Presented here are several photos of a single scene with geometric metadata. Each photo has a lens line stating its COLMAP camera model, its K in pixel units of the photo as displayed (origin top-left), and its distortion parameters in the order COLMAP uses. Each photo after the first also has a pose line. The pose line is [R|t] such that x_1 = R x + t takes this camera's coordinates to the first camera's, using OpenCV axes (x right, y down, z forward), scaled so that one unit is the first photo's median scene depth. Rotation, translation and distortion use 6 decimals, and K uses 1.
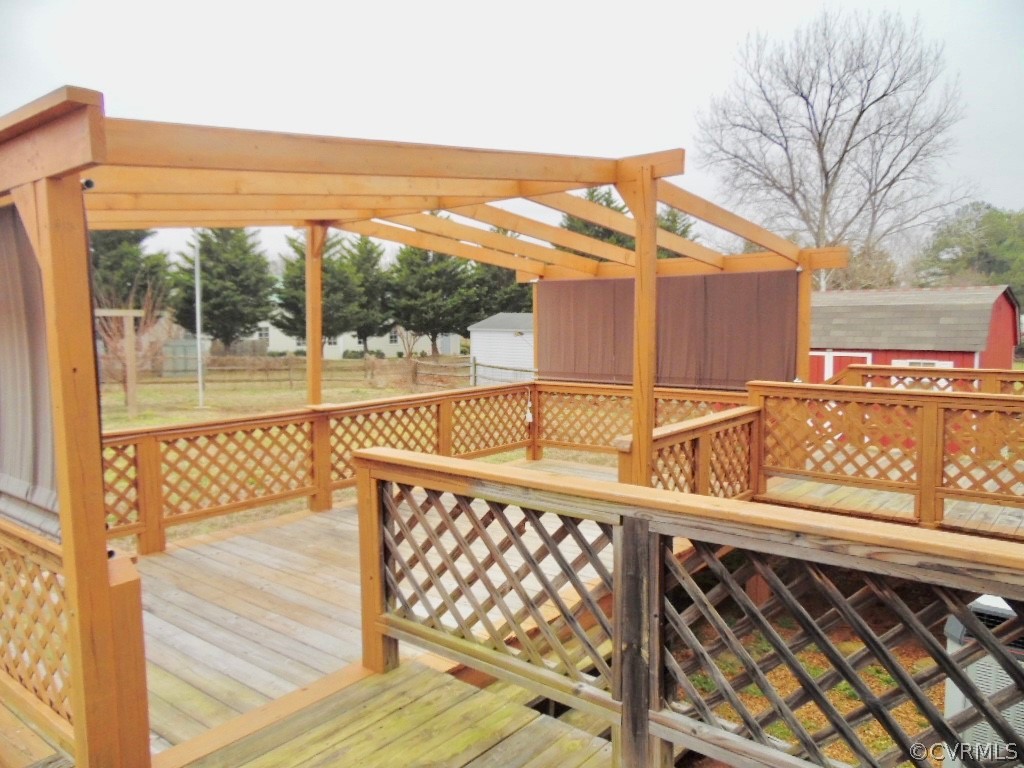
lens RADIAL K [[769.3, 0, 512.0], [0, 769.3, 384.0], [0, 0, 1]] dist [-0.005259, 0.010887]
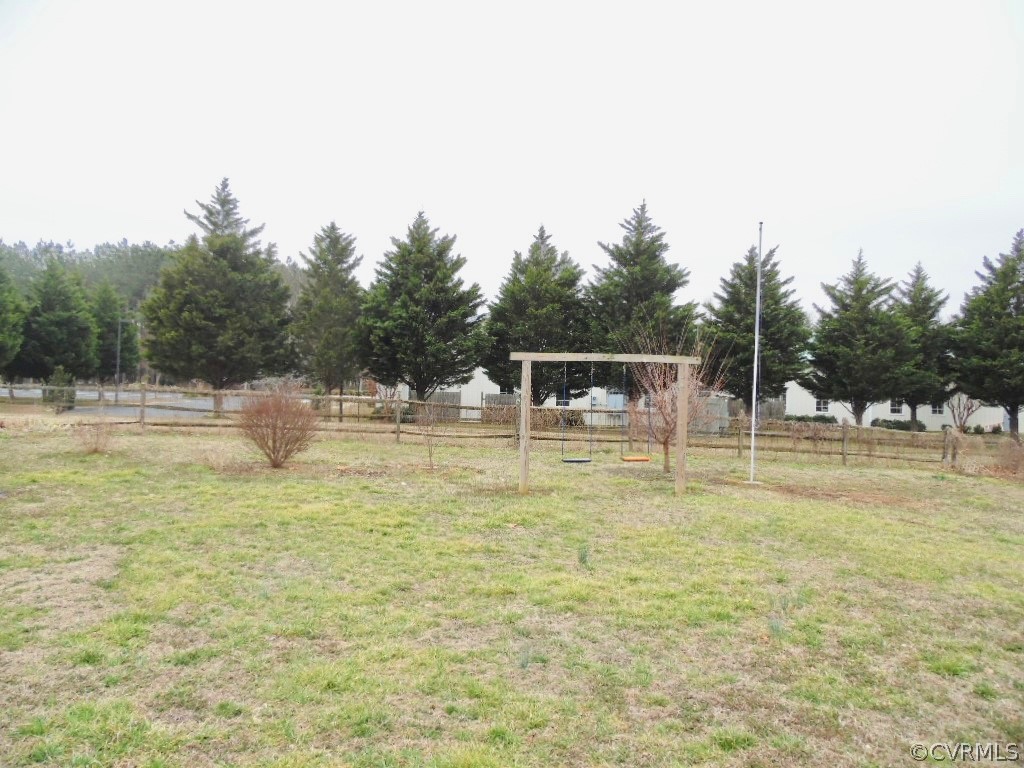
lens RADIAL K [[769.3, 0, 512.0], [0, 769.3, 384.0], [0, 0, 1]] dist [-0.005259, 0.010887]
pose [[0.816446, 0.036130, -0.576290, -0.077395], [-0.082810, 0.995050, -0.054935, -0.003262], [0.571453, 0.092574, 0.815397, 0.104017]]
